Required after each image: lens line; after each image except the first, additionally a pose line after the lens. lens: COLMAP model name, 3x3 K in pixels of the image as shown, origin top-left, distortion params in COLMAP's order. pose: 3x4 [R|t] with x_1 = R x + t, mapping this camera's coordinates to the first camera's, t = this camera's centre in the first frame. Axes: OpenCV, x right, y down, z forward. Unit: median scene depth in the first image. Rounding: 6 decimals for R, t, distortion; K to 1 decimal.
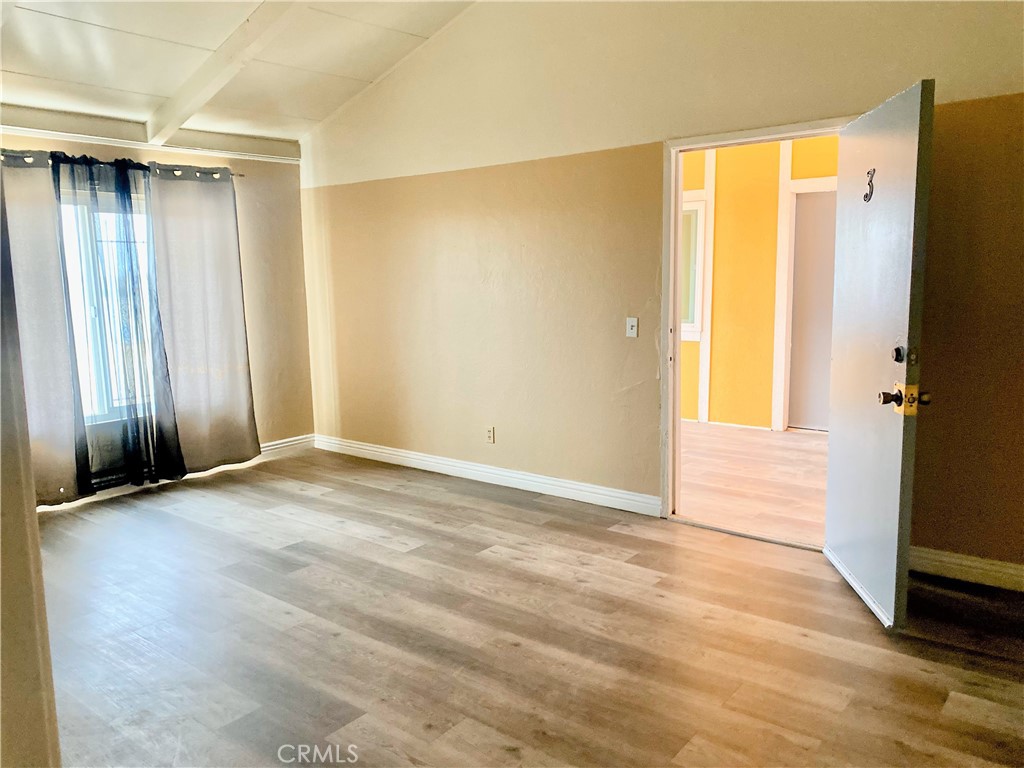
lens RADIAL K [[785.3, 0, 512.0], [0, 785.3, 384.0], [0, 0, 1]] dist [0.010443, -0.010749]
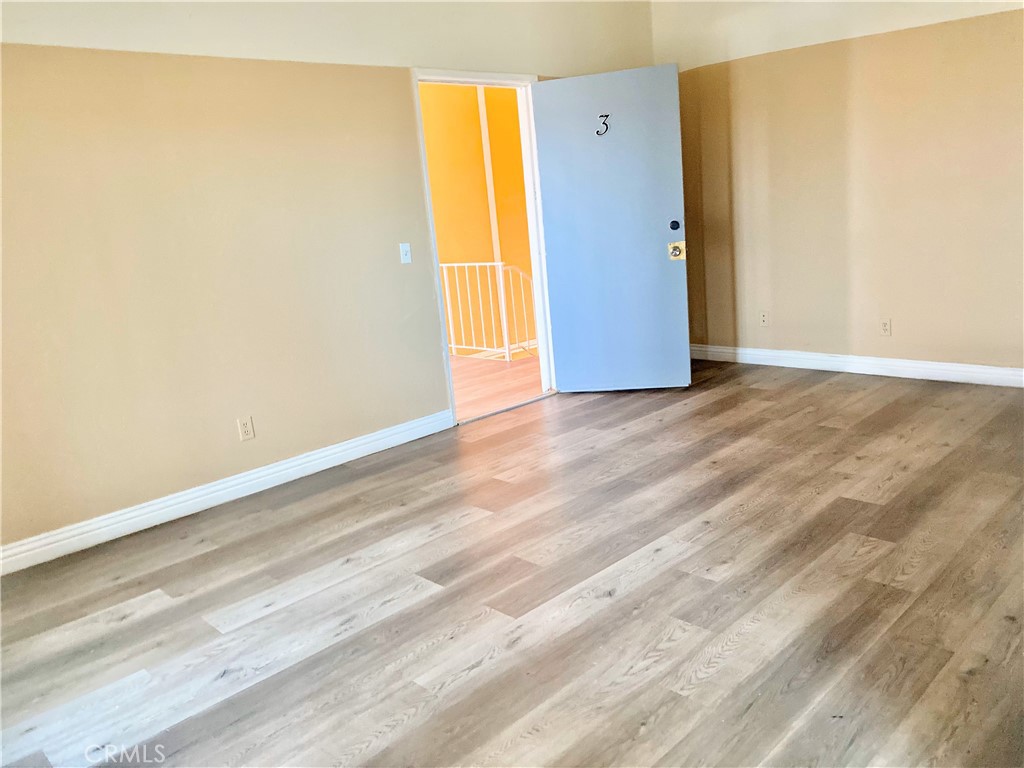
lens RADIAL K [[785.3, 0, 512.0], [0, 785.3, 384.0], [0, 0, 1]] dist [0.010443, -0.010749]
pose [[0.143004, -0.216344, 0.965787, -0.877484], [0.237045, 0.954902, 0.178807, -0.063244], [-0.960916, 0.203365, 0.187838, 0.751833]]
